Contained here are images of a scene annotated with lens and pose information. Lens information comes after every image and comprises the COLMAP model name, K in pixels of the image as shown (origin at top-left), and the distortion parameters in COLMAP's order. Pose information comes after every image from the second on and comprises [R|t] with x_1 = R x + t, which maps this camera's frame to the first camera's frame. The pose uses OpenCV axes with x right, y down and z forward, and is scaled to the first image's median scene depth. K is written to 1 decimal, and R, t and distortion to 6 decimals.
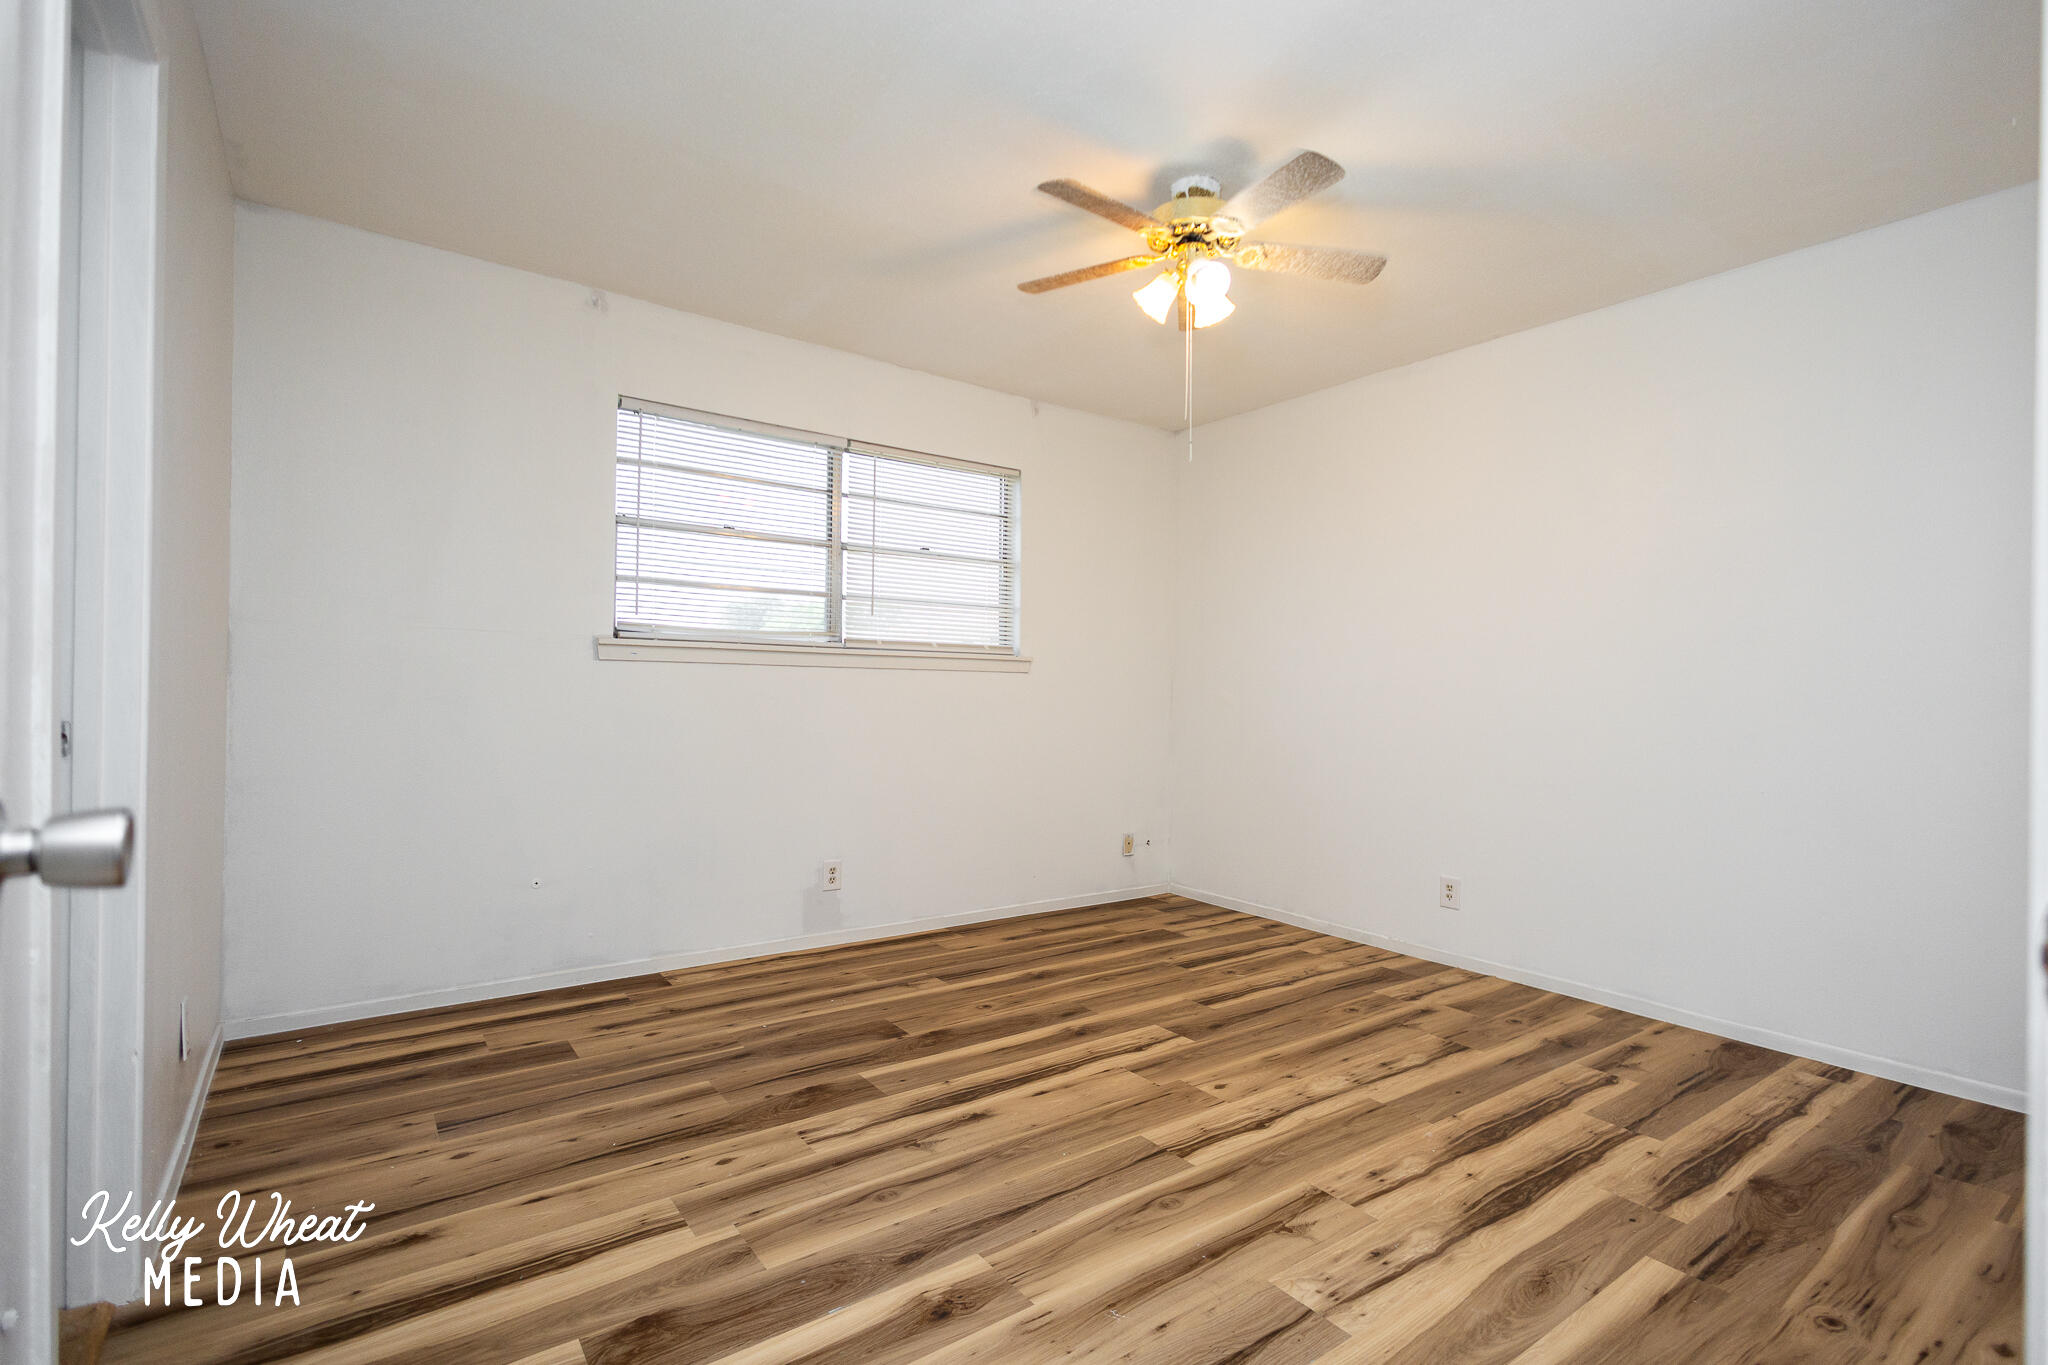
lens RADIAL K [[1001.1, 0, 1024.0], [0, 1001.1, 682.5], [0, 0, 1]] dist [0.011971, -0.000209]
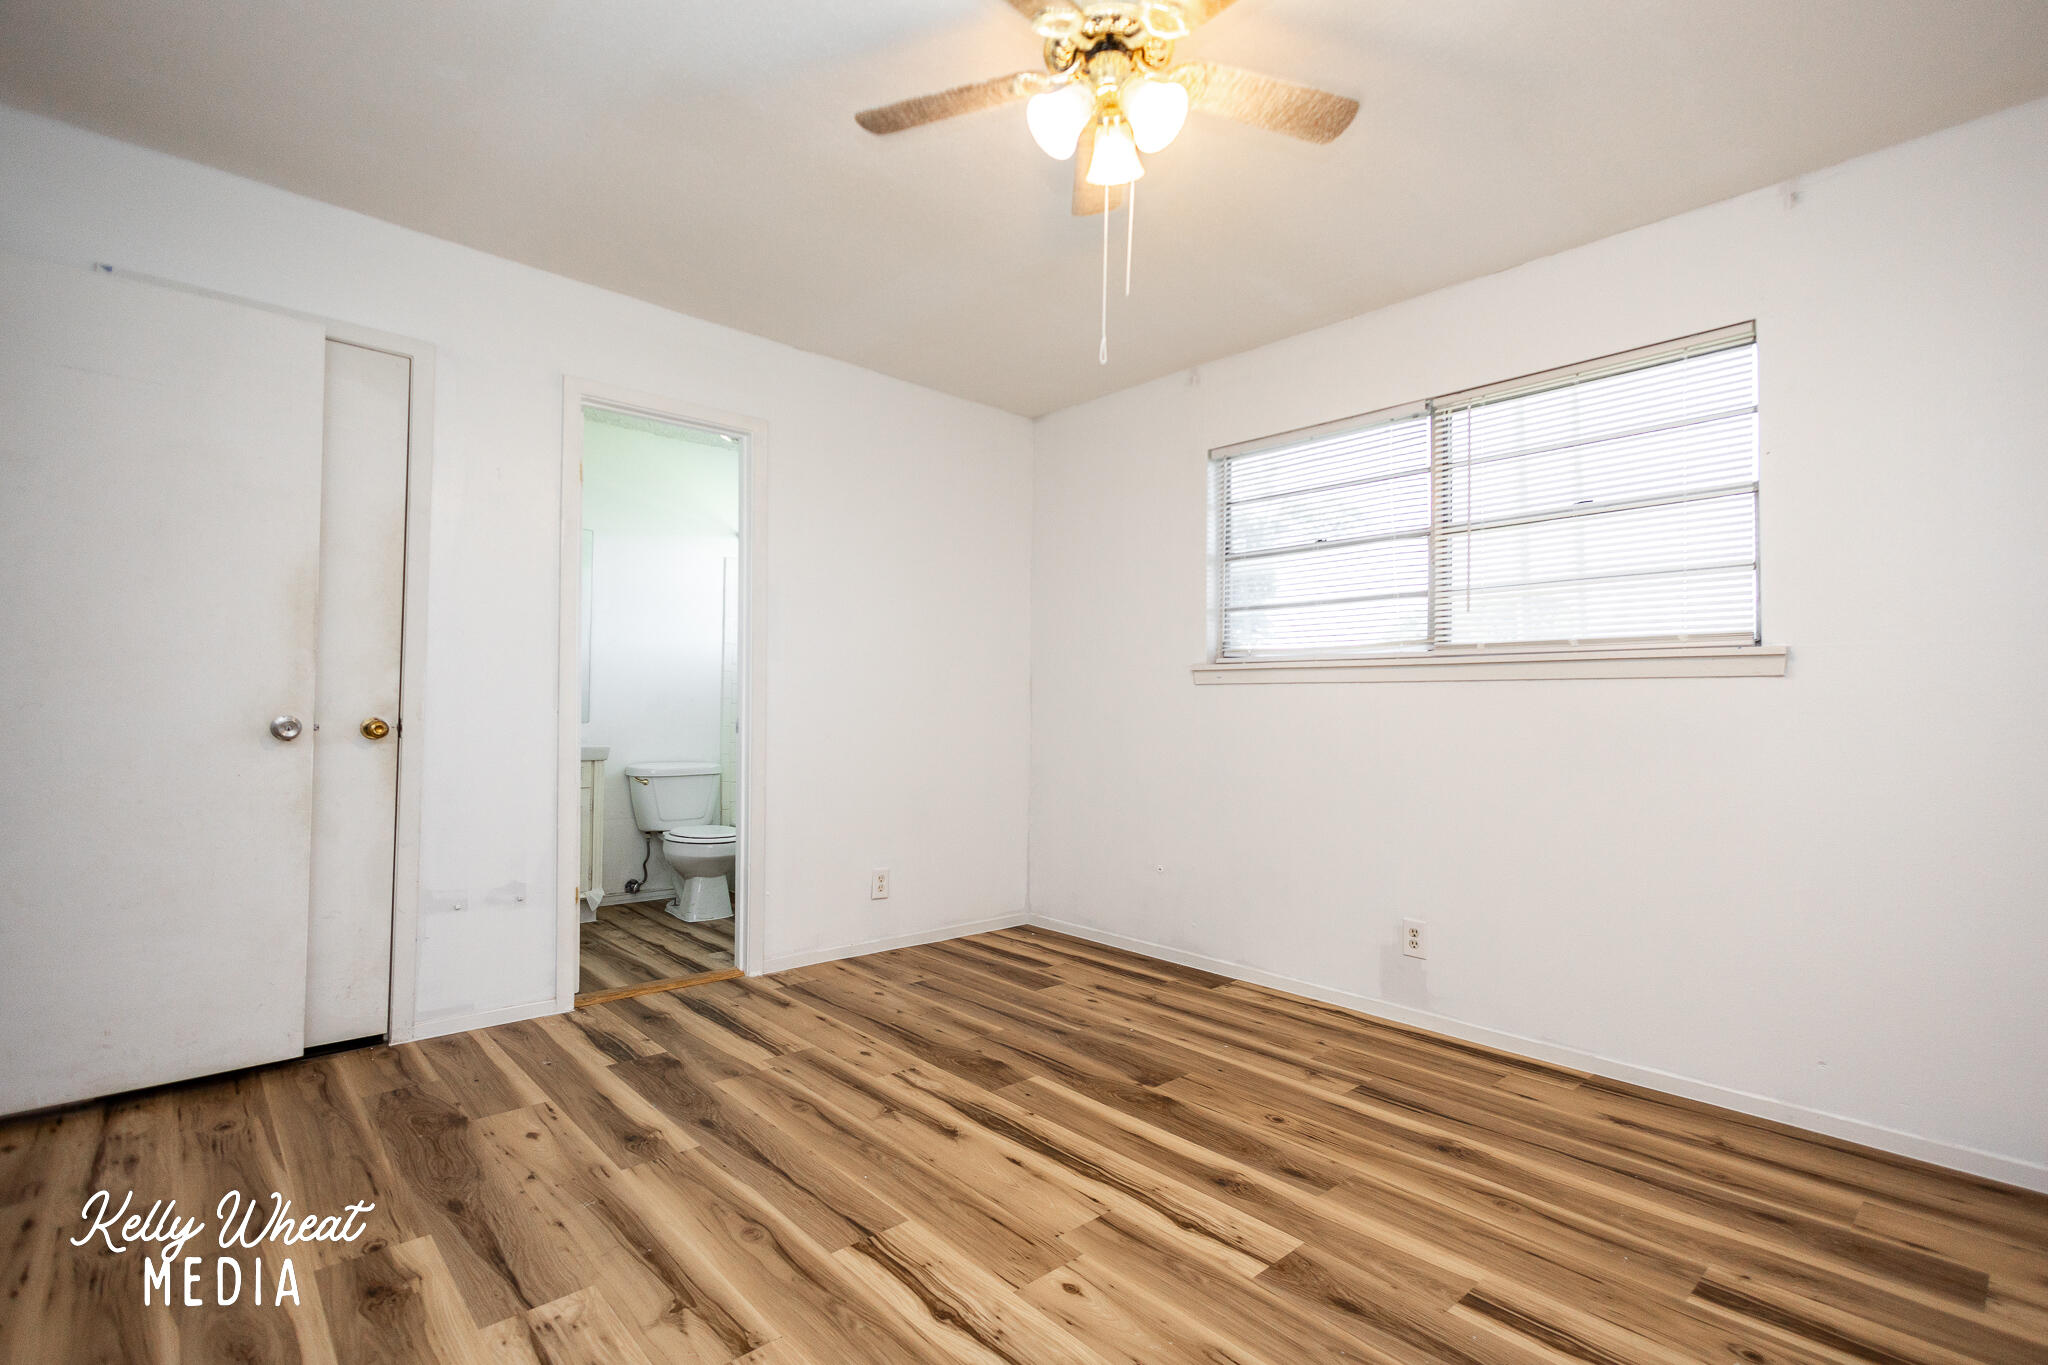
lens RADIAL K [[969.6, 0, 1024.0], [0, 969.6, 682.5], [0, 0, 1]] dist [0.003102, -0.000310]
pose [[0.071045, -0.045282, -0.996445, 0.726553], [-0.006817, 0.998924, -0.045881, 0.029922], [0.997450, 0.010052, 0.070660, 0.790312]]
